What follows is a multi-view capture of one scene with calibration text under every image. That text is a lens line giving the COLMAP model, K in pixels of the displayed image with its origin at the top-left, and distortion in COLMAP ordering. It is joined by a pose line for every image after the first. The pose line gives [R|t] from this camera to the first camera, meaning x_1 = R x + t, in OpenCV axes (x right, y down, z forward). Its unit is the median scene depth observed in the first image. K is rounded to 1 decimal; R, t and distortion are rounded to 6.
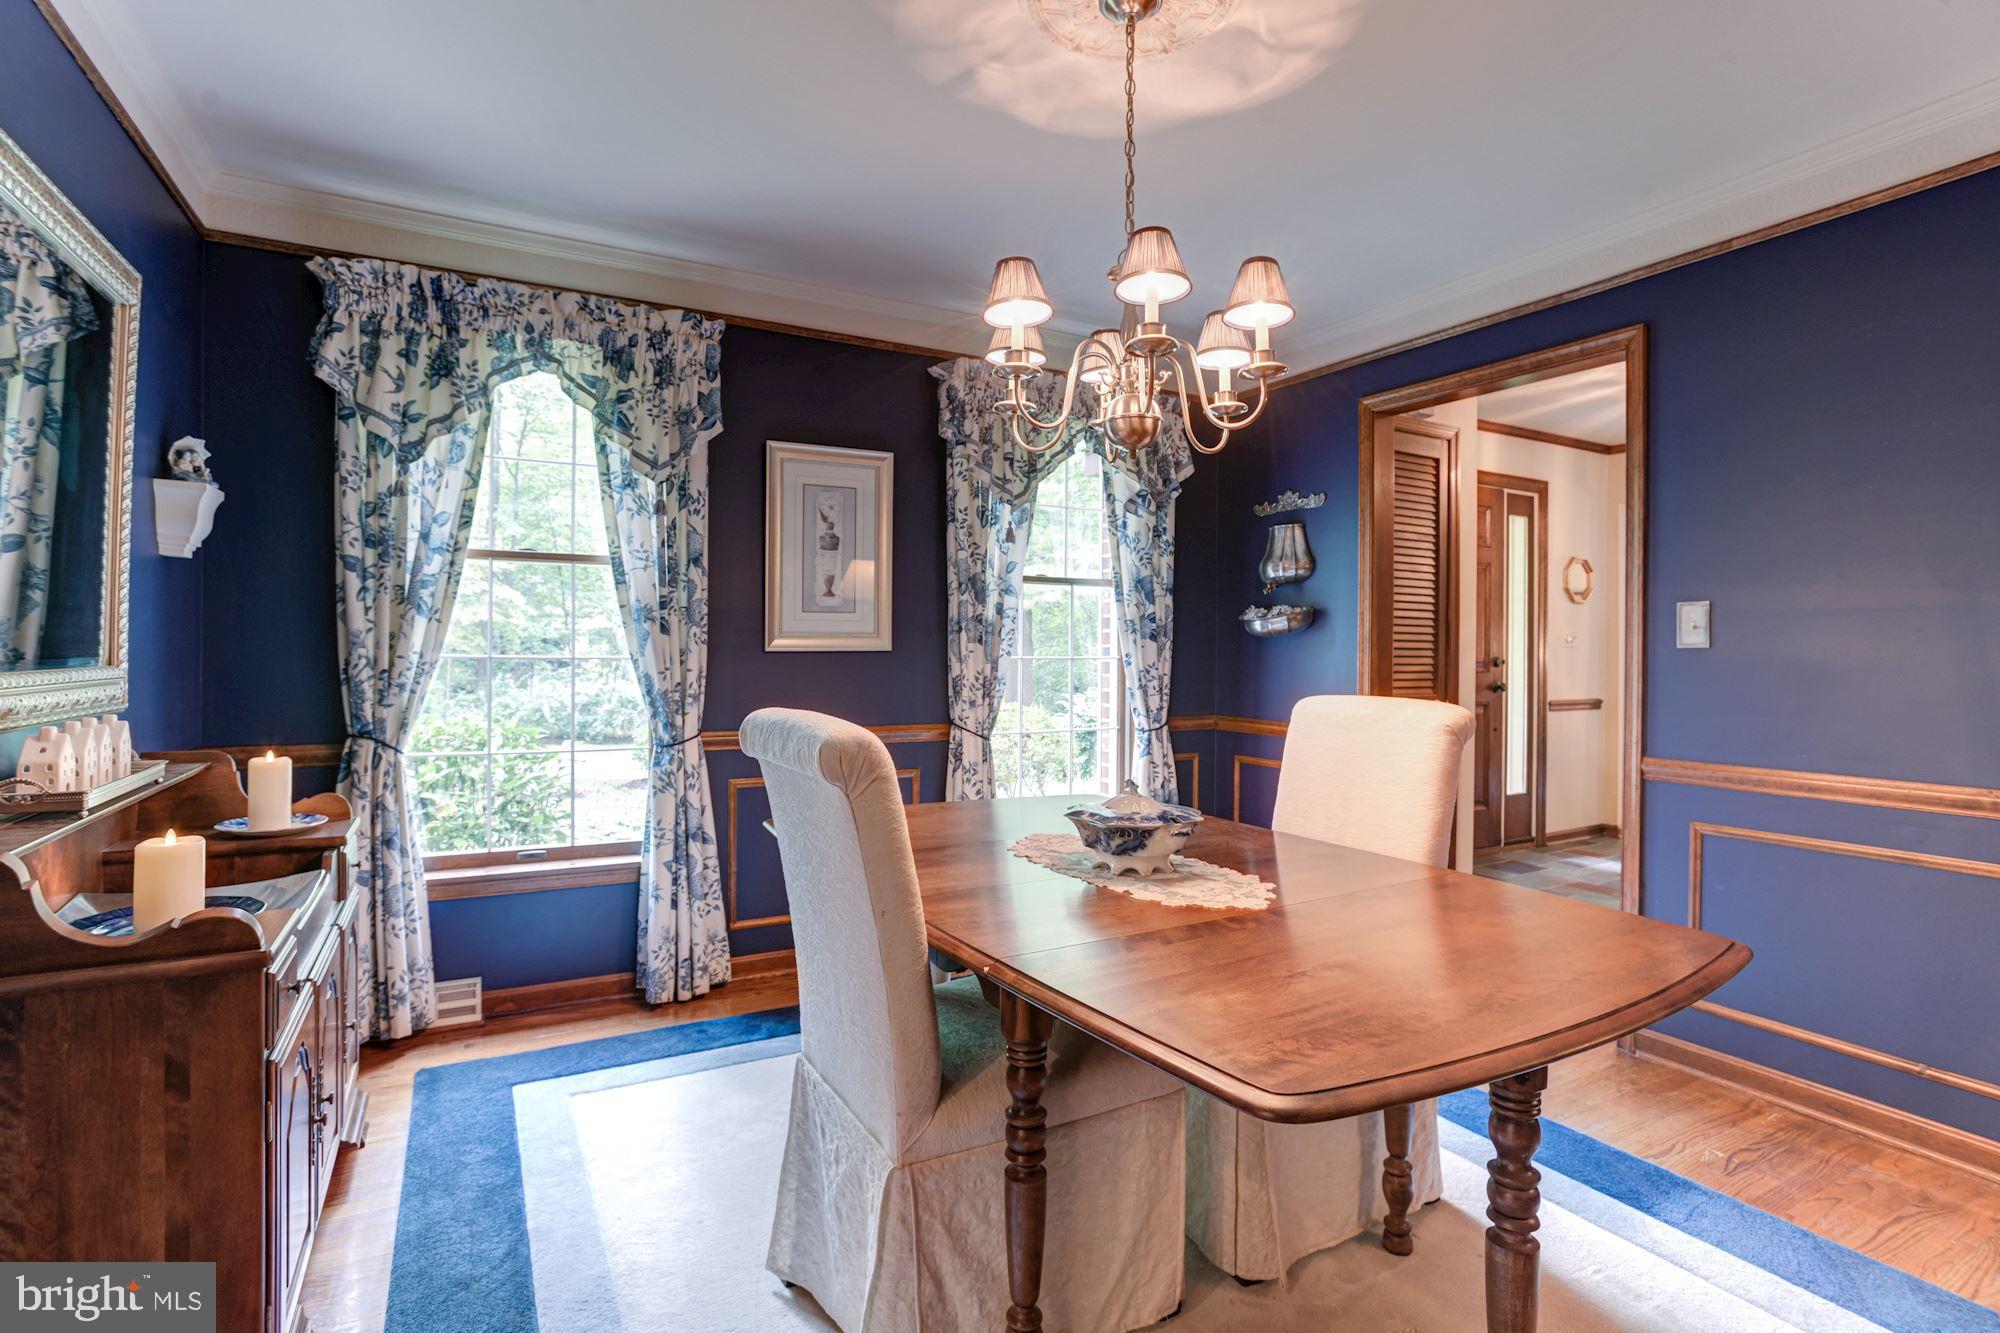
lens RADIAL K [[954.4, 0, 1003.0], [0, 954.4, 652.6], [0, 0, 1]] dist [-0.065179, 0.029037]
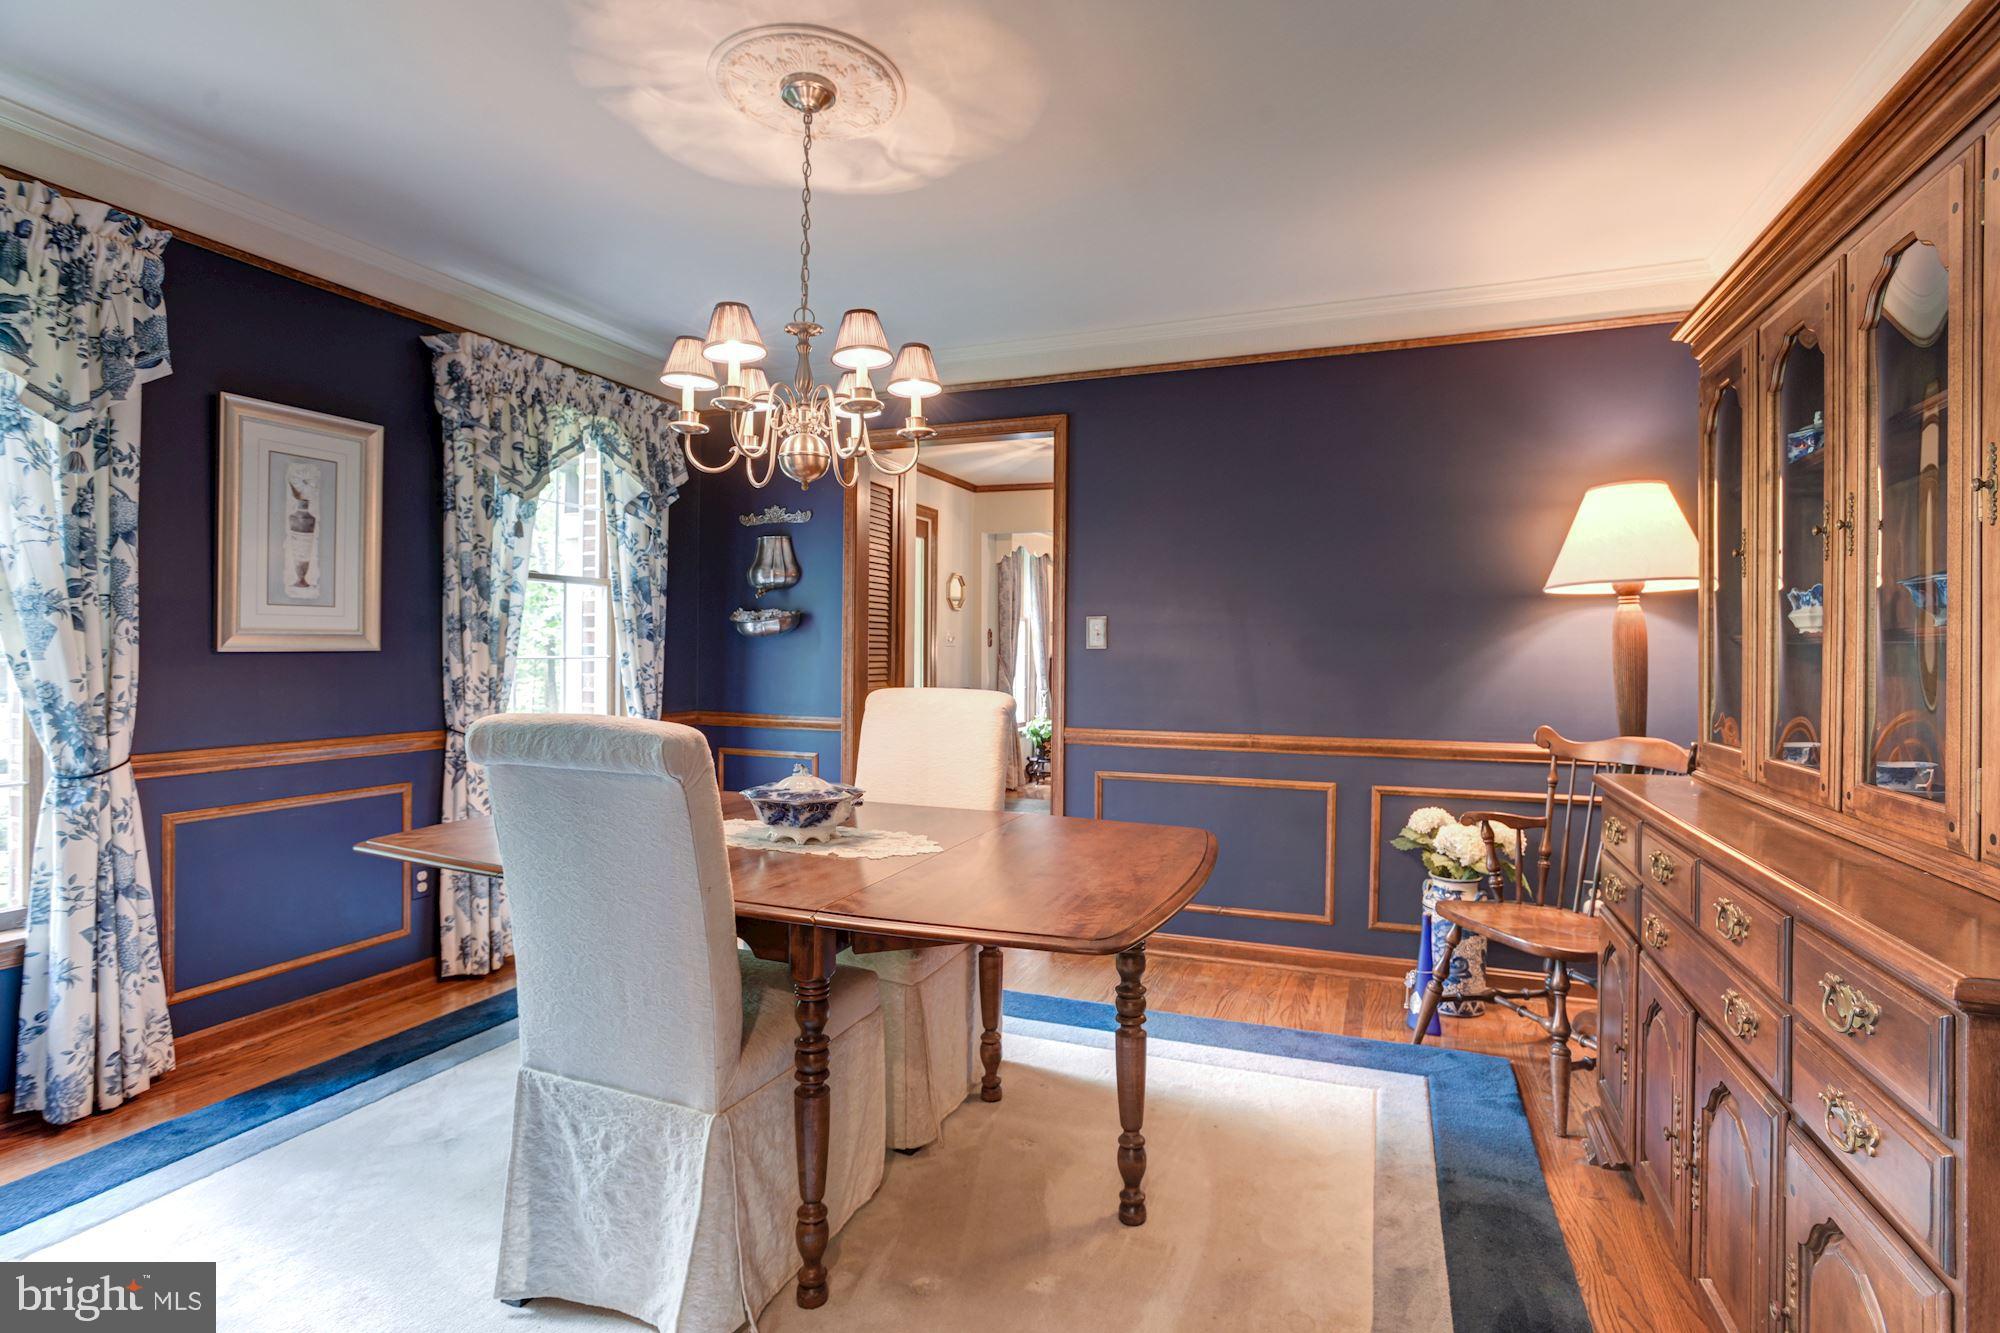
lens RADIAL K [[954.4, 0, 1003.0], [0, 954.4, 652.6], [0, 0, 1]] dist [-0.065179, 0.029037]
pose [[0.775323, -0.002581, 0.631560, -0.237589], [-0.000156, 0.999991, 0.004279, -0.004446], [-0.631565, -0.003416, 0.775315, -0.035974]]
